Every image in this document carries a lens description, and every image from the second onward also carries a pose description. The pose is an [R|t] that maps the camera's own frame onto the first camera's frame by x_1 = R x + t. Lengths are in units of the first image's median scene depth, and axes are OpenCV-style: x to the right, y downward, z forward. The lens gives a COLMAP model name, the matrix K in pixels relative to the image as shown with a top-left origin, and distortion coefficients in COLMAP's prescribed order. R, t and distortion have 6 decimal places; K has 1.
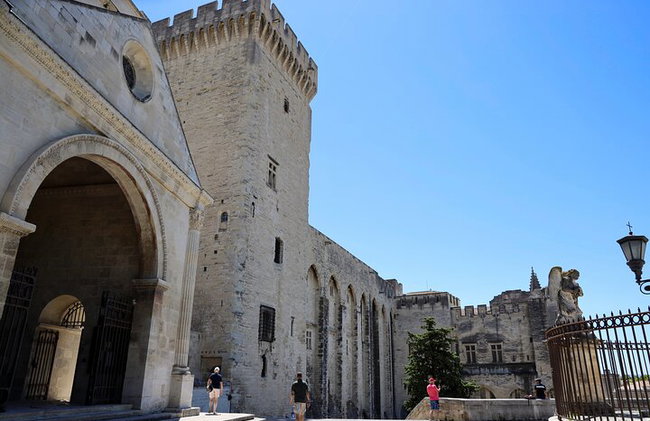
lens RADIAL K [[432.9, 0, 325.1], [0, 432.9, 234.8], [0, 0, 1]] dist [-0.061853, -0.000212]
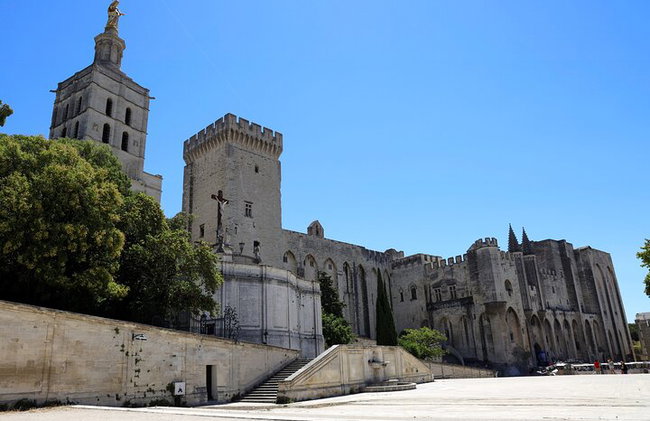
lens RADIAL K [[432.9, 0, 325.1], [0, 432.9, 234.8], [0, 0, 1]] dist [-0.061853, -0.000212]
pose [[0.931914, -0.146452, -0.331796, 0.588989], [0.162118, 0.986571, 0.019877, -0.006427], [0.324430, -0.072314, 0.943142, -0.529168]]
